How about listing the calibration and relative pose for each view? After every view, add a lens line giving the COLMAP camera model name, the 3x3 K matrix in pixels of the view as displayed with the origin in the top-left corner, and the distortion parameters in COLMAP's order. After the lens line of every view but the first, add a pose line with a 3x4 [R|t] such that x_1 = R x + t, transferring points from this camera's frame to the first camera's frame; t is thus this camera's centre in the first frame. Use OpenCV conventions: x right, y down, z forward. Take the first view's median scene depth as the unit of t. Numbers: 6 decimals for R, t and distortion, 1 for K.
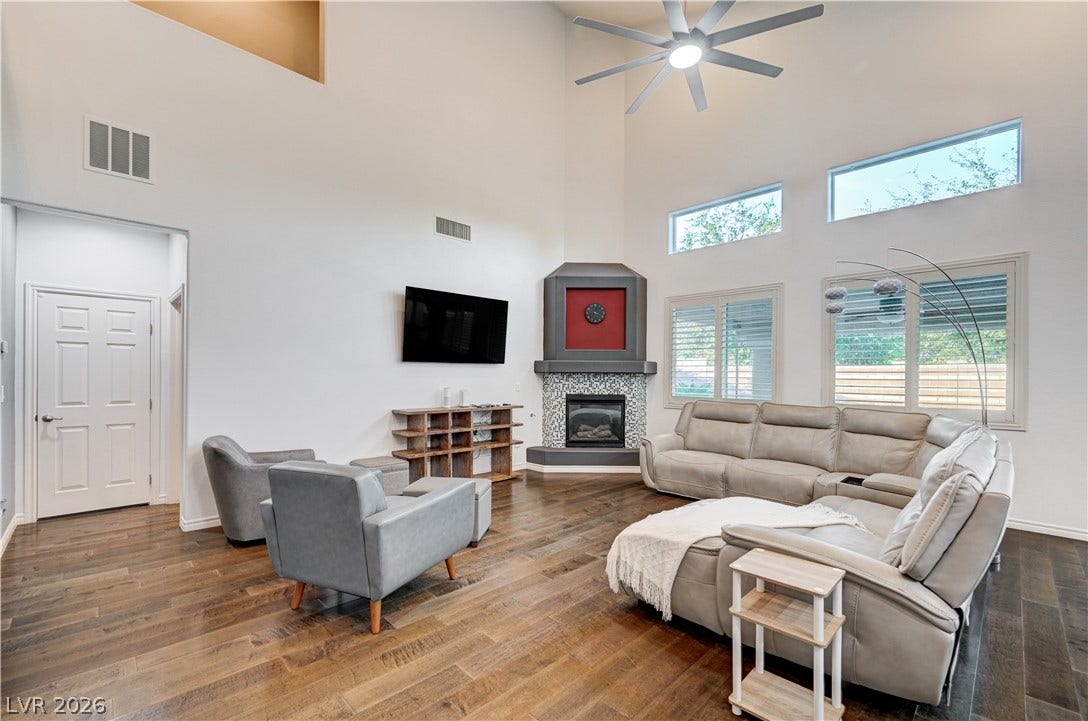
lens RADIAL K [[466.3, 0, 543.7], [0, 466.3, 370.6], [0, 0, 1]] dist [-0.001166, -0.000170]
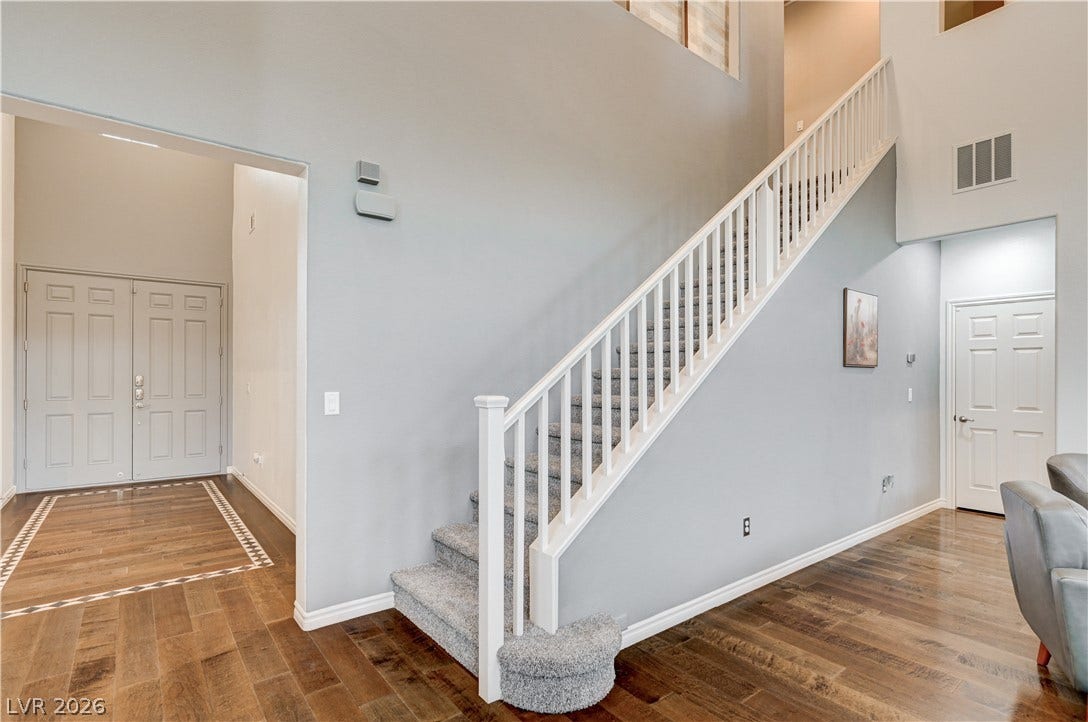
lens RADIAL K [[546.3, 0, 544.6], [0, 546.3, 368.9], [0, 0, 1]] dist [0.002146, 0.001039]
pose [[-0.122667, -0.016090, -0.992317, 0.396751], [0.004718, 0.999848, -0.016795, -0.000279], [0.992437, -0.006742, -0.122573, 0.182238]]
